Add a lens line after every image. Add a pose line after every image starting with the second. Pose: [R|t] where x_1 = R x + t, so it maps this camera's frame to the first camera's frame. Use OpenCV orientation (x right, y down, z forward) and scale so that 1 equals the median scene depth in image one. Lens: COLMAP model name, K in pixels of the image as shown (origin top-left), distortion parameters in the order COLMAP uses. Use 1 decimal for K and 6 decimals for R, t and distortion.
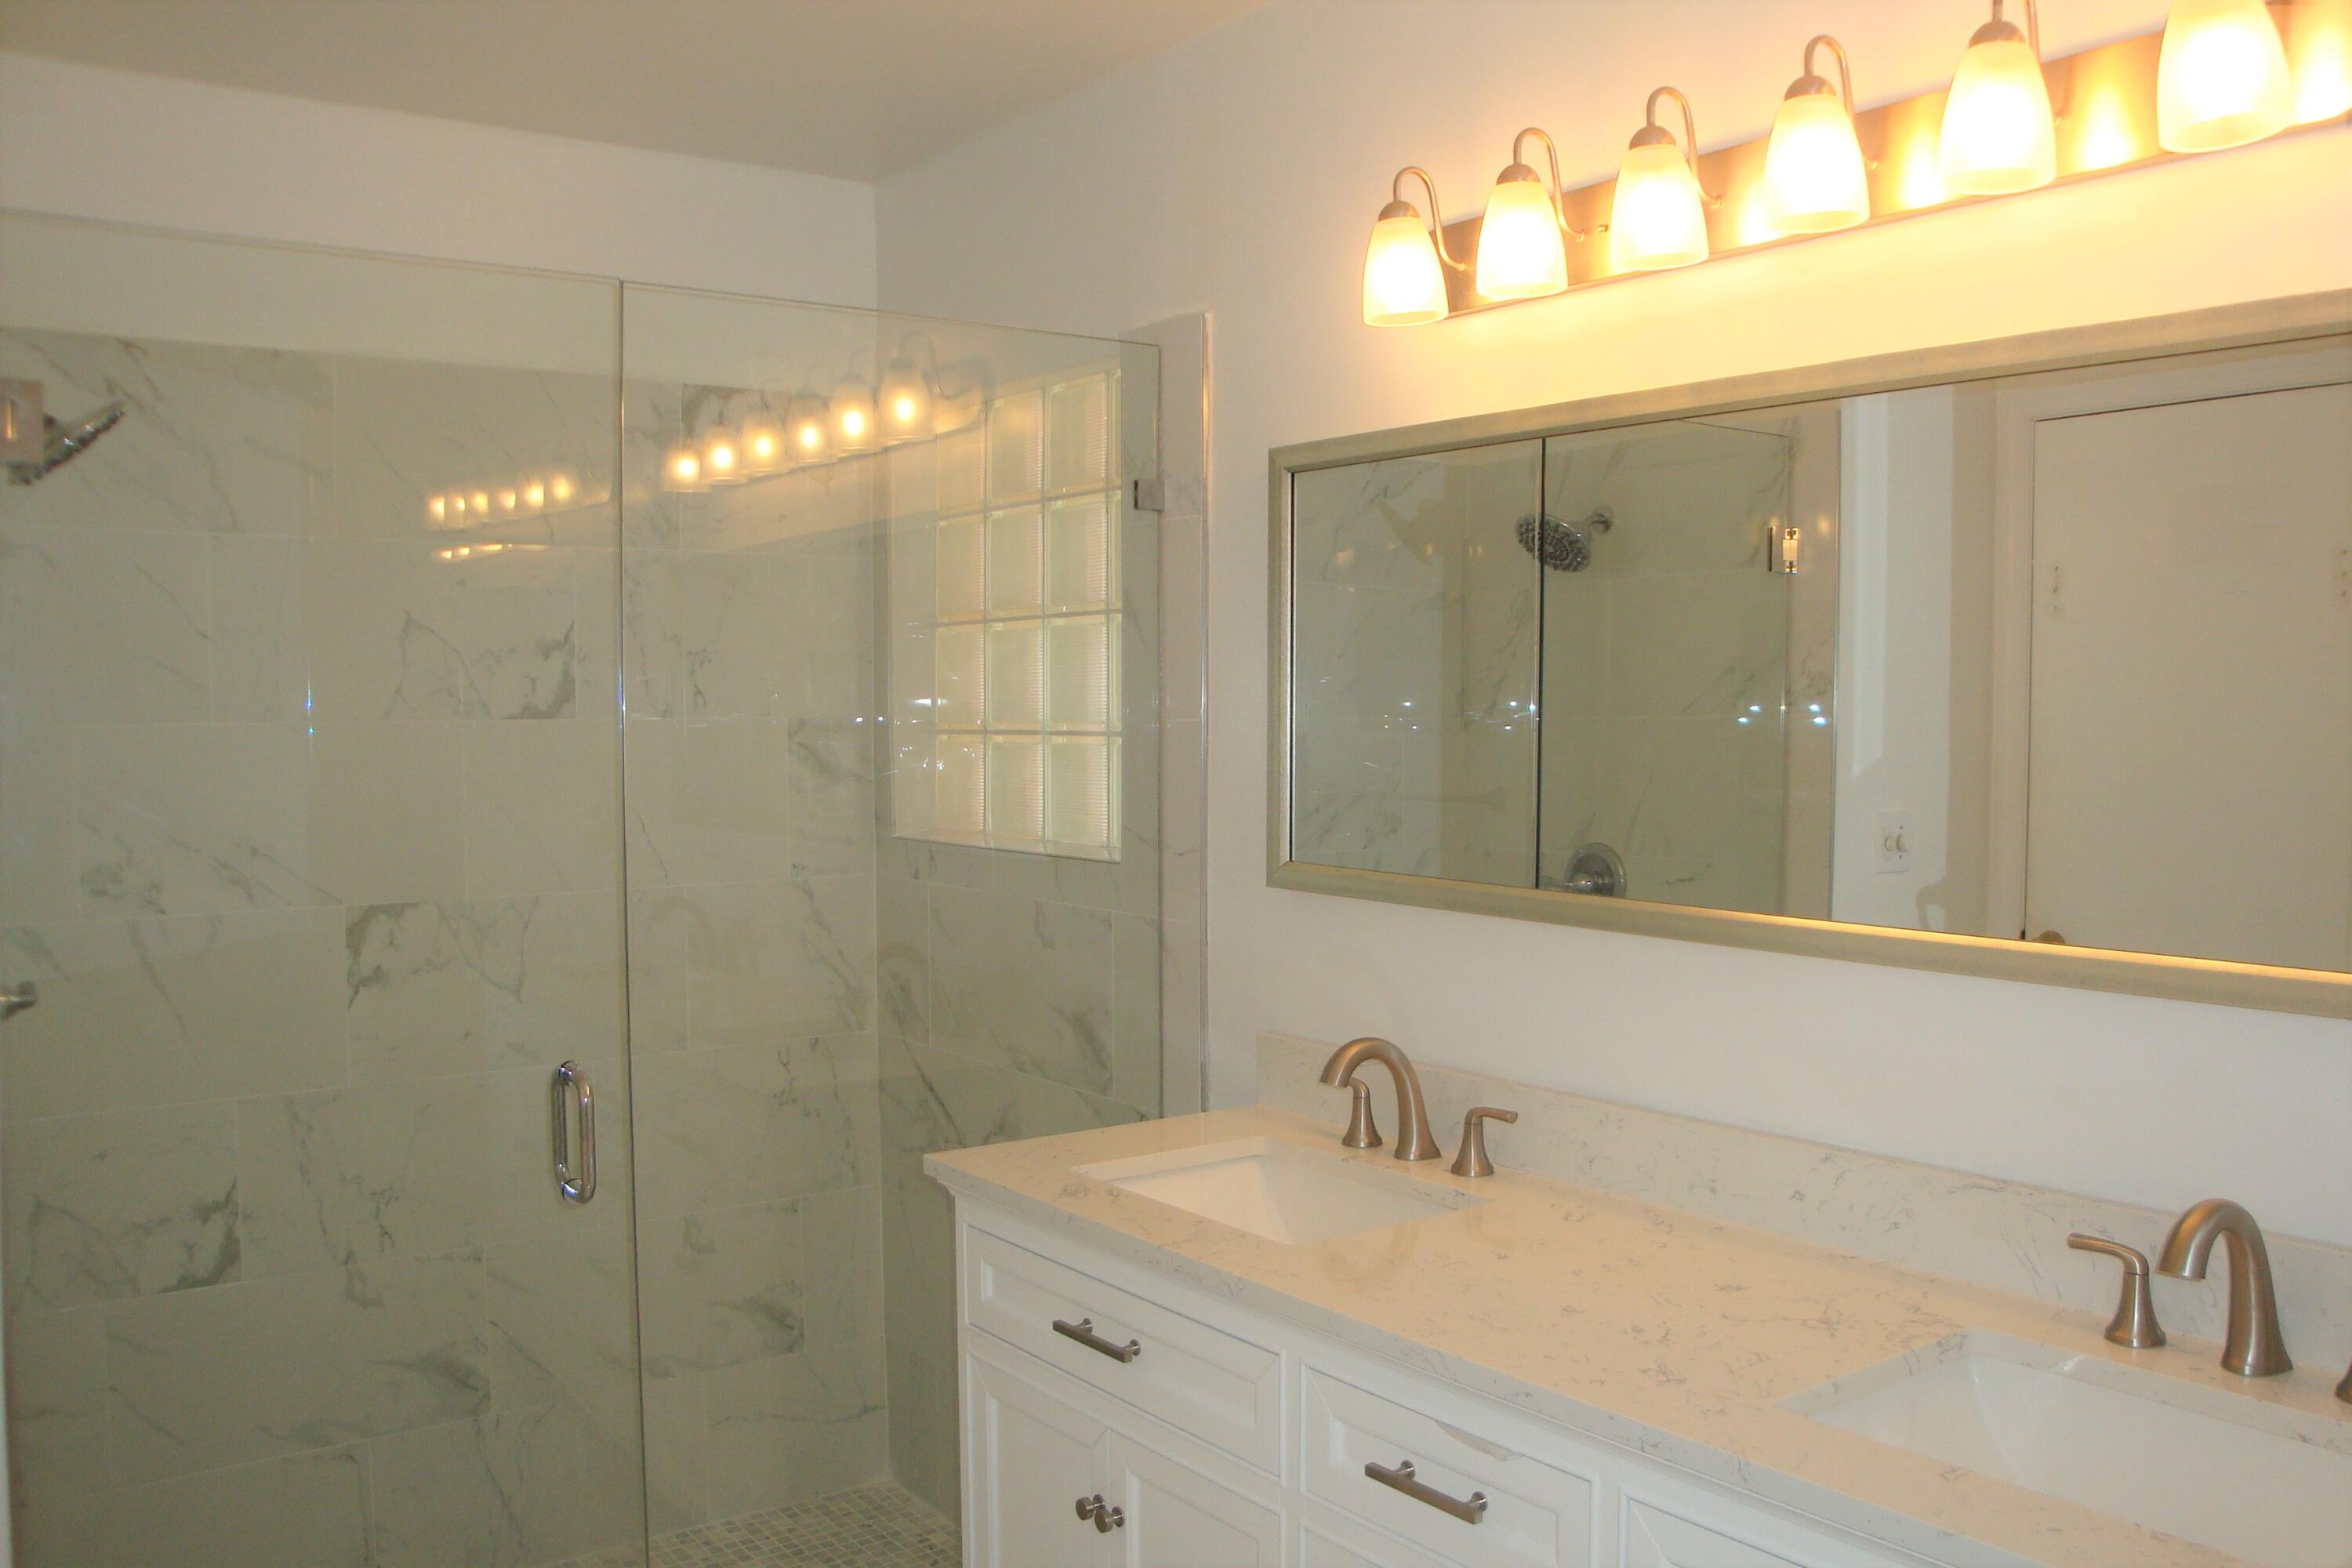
lens RADIAL K [[1998.0, 0, 1176.0], [0, 1998.0, 784.0], [0, 0, 1]] dist [-0.157851, 0.135495]
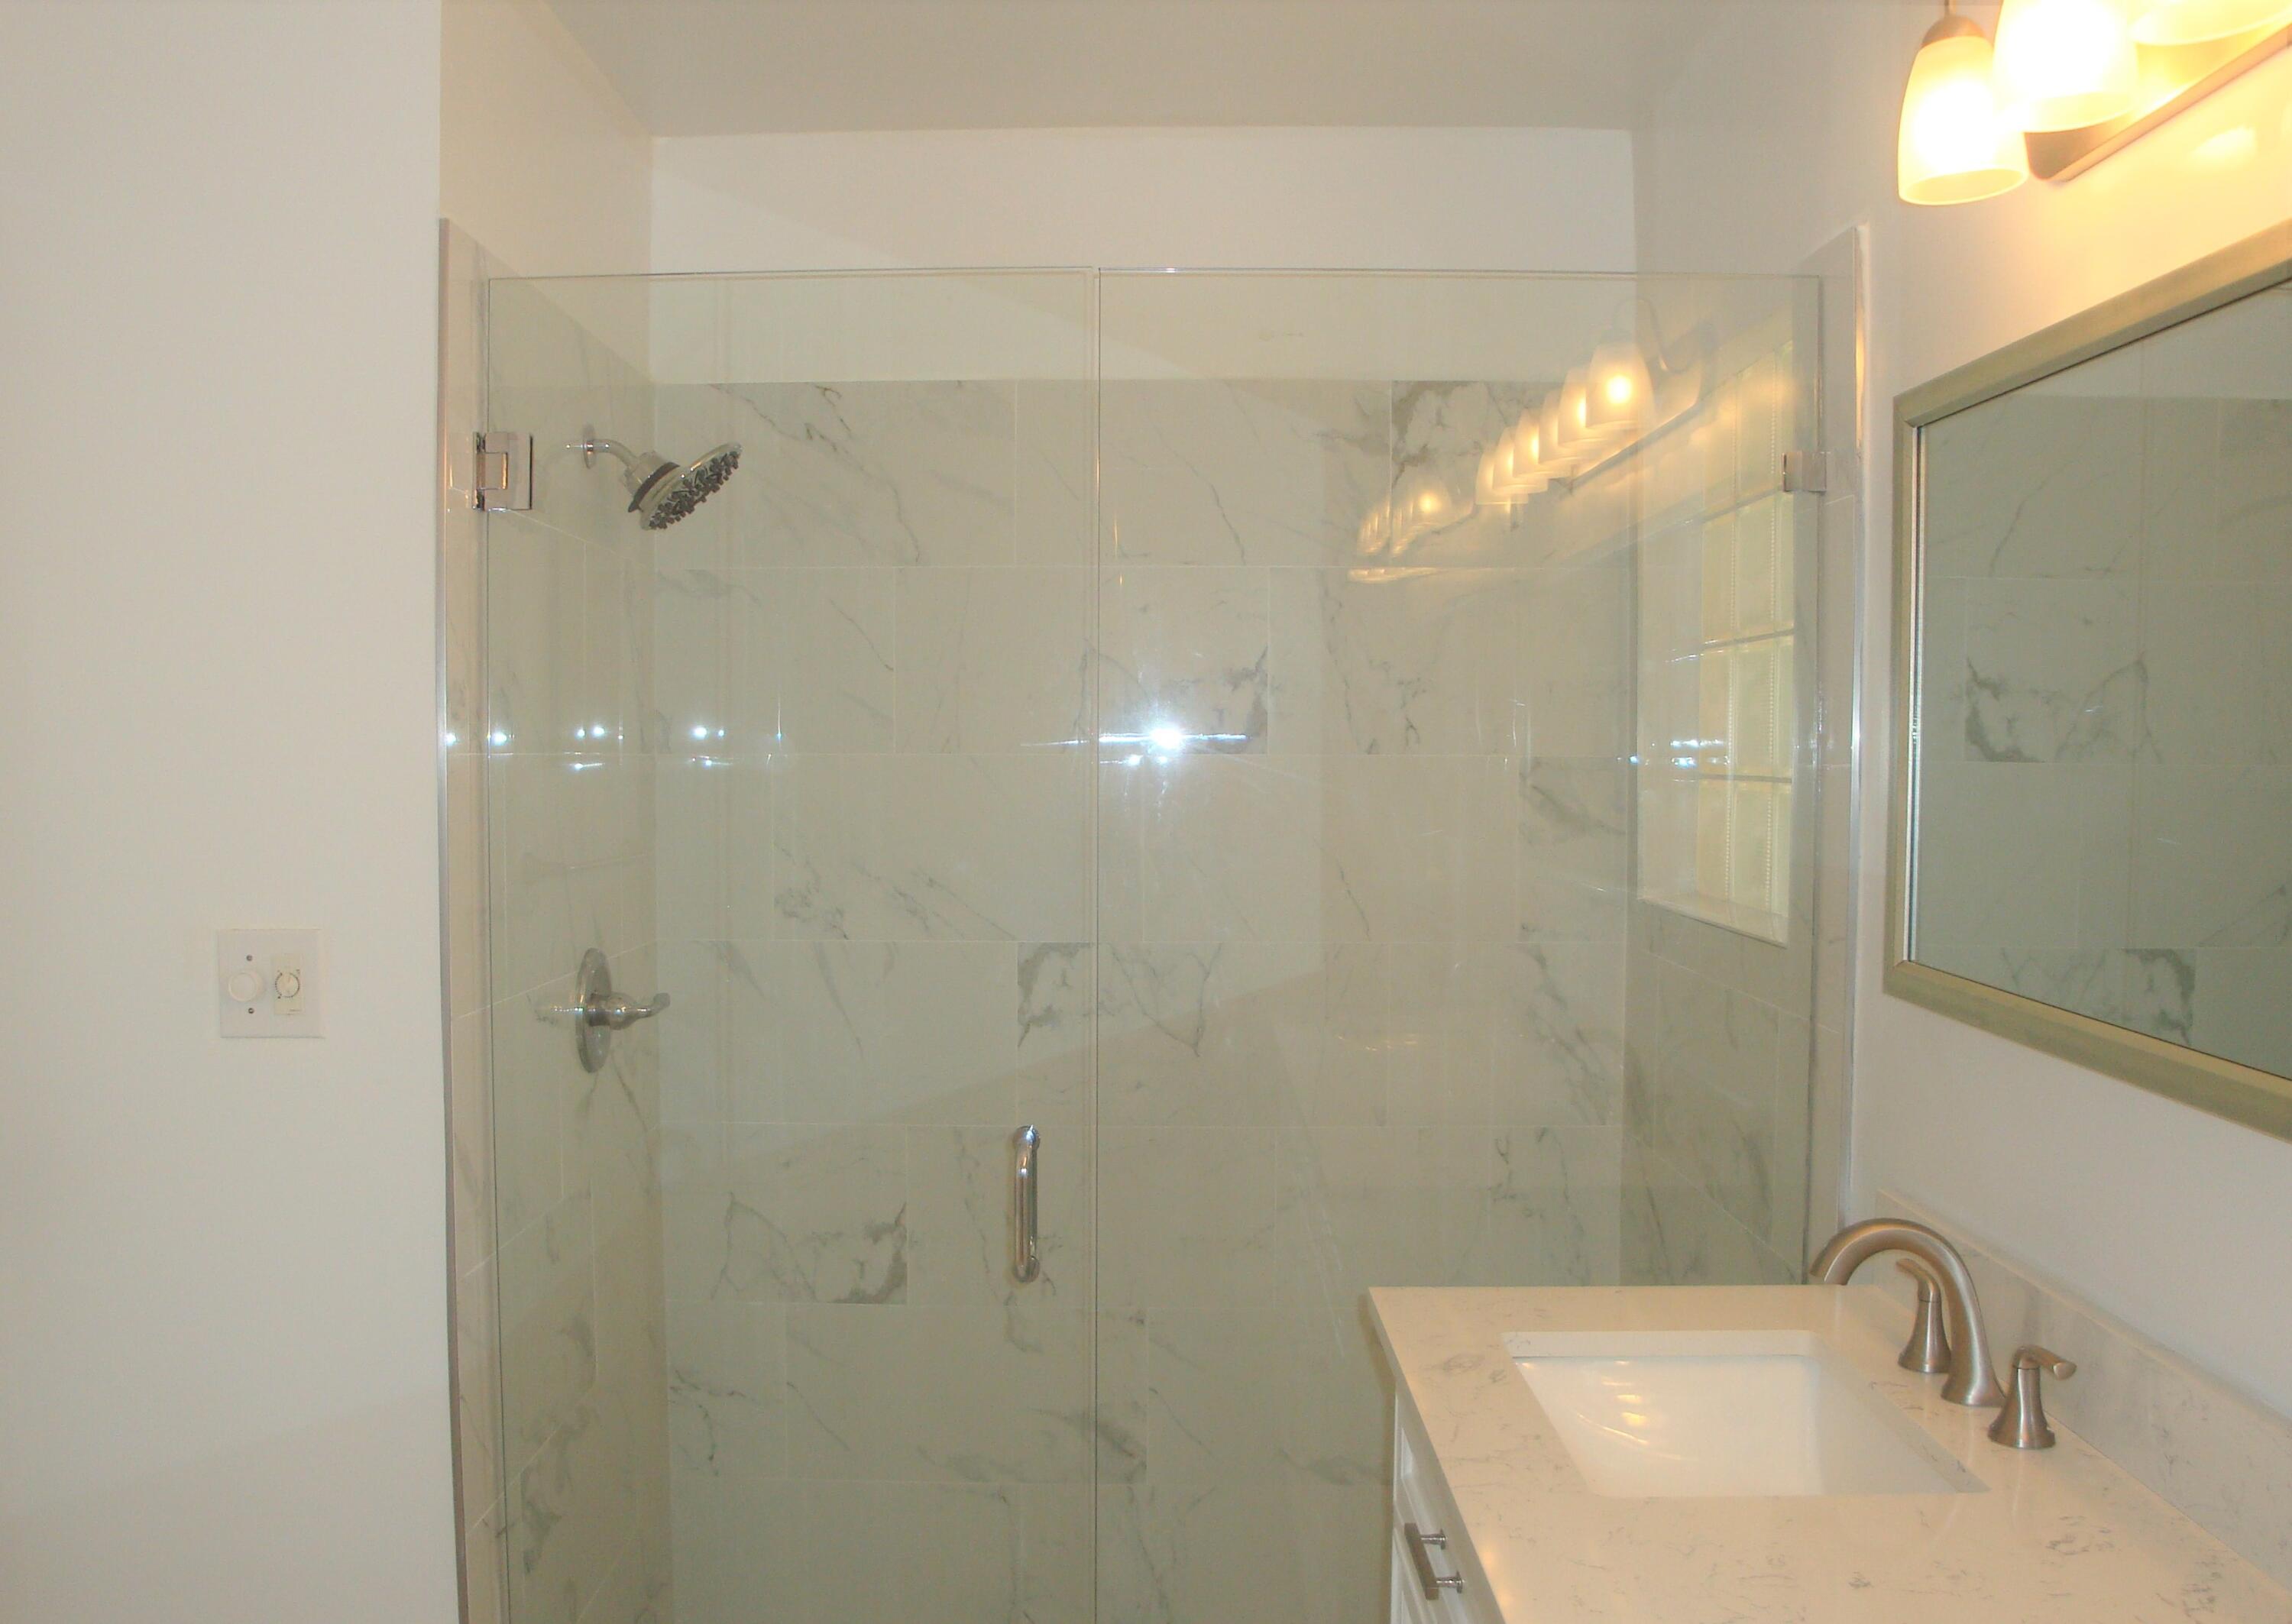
lens RADIAL K [[2057.7, 0, 1146.0], [0, 2057.7, 812.0], [0, 0, 1]] dist [-0.186980, 0.201726]
pose [[0.790550, 0.026379, -0.611829, 0.300704], [-0.030430, 0.999530, 0.003776, -0.010189], [0.611640, 0.015633, 0.790981, 0.262254]]
